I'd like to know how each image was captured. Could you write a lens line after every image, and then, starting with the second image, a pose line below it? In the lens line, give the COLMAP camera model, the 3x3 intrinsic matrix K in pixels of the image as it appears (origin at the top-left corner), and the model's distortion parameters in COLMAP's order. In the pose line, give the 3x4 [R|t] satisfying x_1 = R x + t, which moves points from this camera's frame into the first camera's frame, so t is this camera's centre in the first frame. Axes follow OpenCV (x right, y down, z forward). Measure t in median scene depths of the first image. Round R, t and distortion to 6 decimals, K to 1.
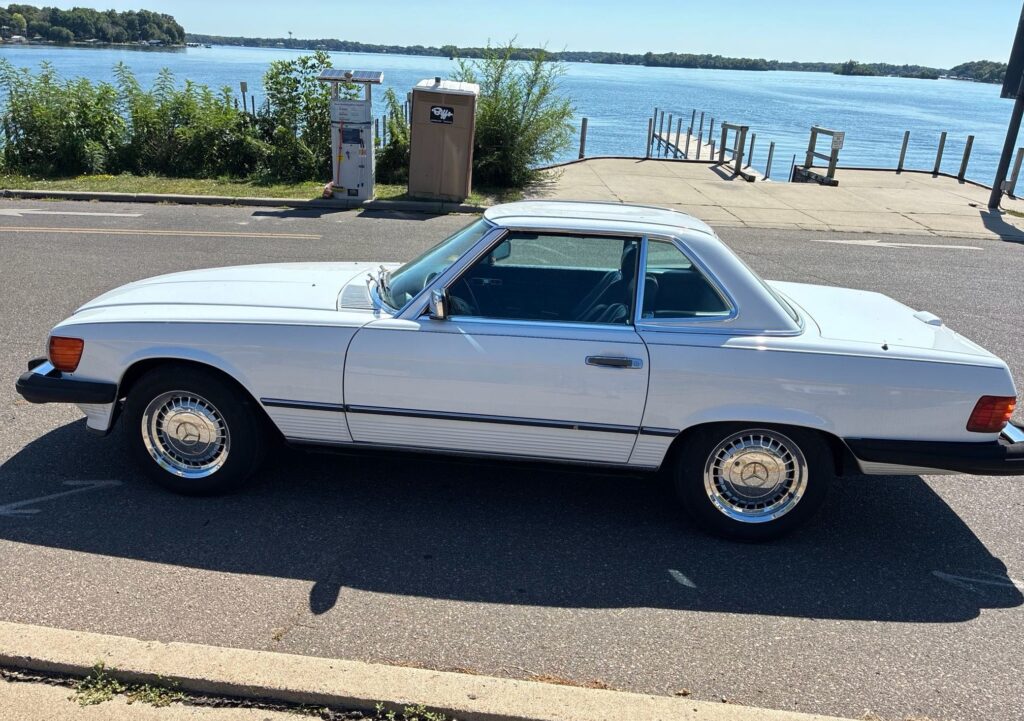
lens RADIAL K [[831.1, 0, 511.0], [0, 831.1, 364.0], [0, 0, 1]] dist [0.035187, -0.058923]
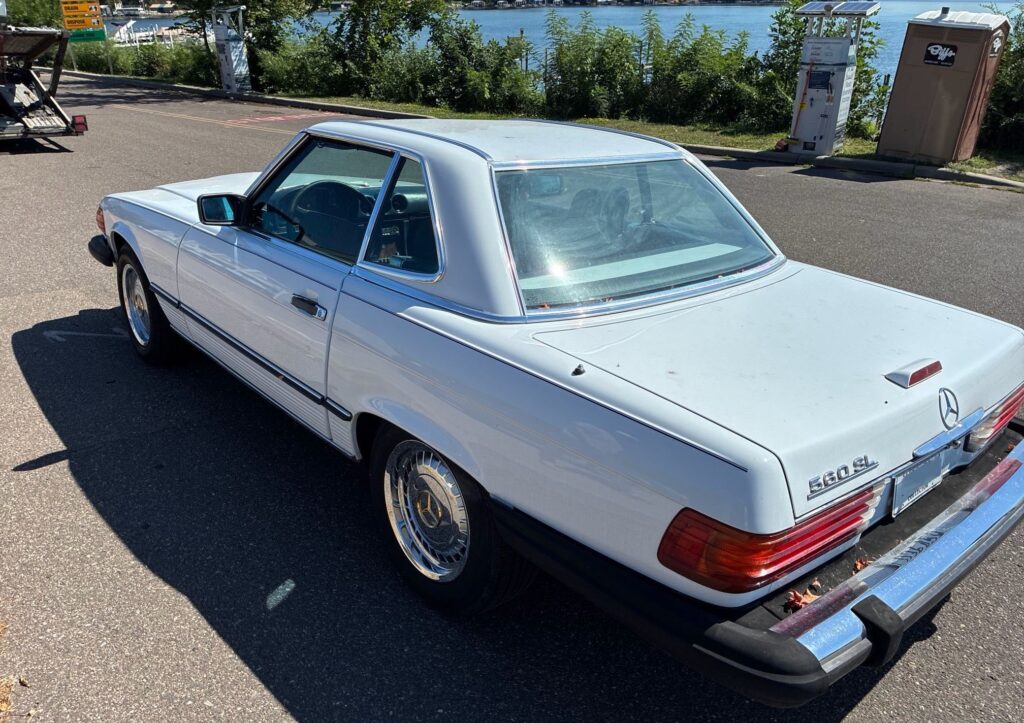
lens RADIAL K [[831.1, 0, 508.0], [0, 831.1, 360.2], [0, 0, 1]] dist [0.035187, -0.058923]
pose [[0.706659, 0.228612, -0.669604, 0.225454], [-0.205081, 0.971918, 0.115397, -0.023596], [0.677182, 0.055777, 0.733699, 0.155395]]
